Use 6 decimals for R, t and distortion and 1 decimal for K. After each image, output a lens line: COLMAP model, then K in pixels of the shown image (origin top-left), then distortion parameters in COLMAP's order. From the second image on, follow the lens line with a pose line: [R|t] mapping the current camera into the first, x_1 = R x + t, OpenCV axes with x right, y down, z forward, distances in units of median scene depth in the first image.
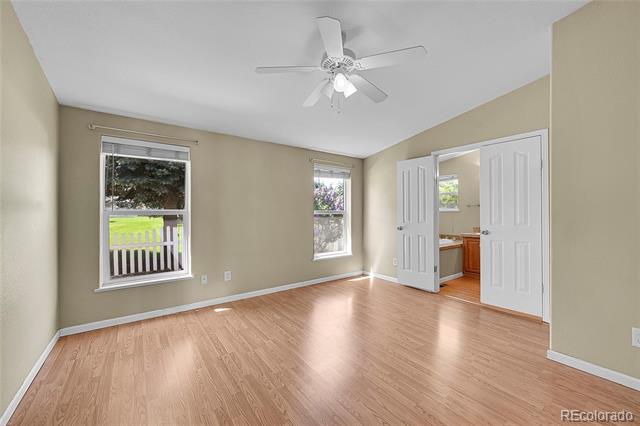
lens RADIAL K [[253.1, 0, 318.1], [0, 253.1, 211.6], [0, 0, 1]] dist [0.000779, -0.000020]
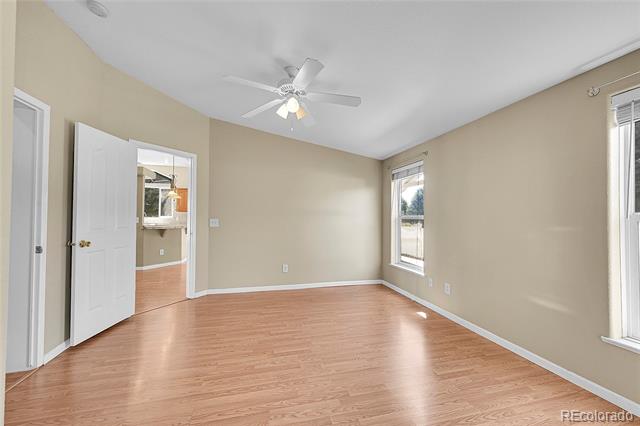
lens RADIAL K [[253.1, 0, 318.1], [0, 253.1, 211.6], [0, 0, 1]] dist [0.000779, -0.000020]
pose [[-0.369718, -0.020940, -0.928908, 0.532834], [-0.001300, 0.999757, -0.022020, 0.001596], [0.929143, -0.006934, -0.369655, 0.737234]]
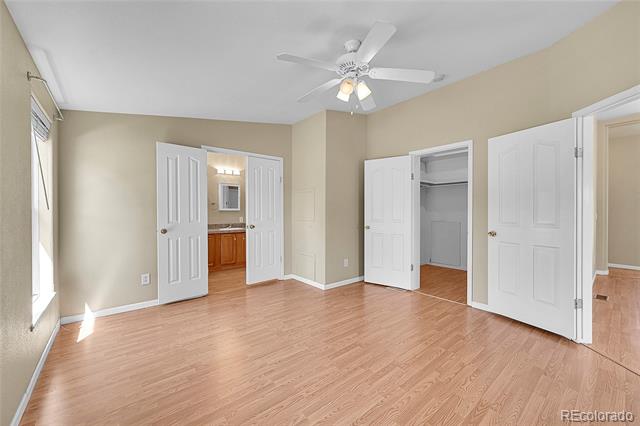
lens RADIAL K [[253.1, 0, 318.1], [0, 253.1, 211.6], [0, 0, 1]] dist [0.000779, -0.000020]
pose [[-0.066325, -0.005125, 0.997785, -0.454253], [-0.005780, 0.999972, 0.004752, 0.000805], [-0.997781, -0.005452, -0.066353, 0.576812]]
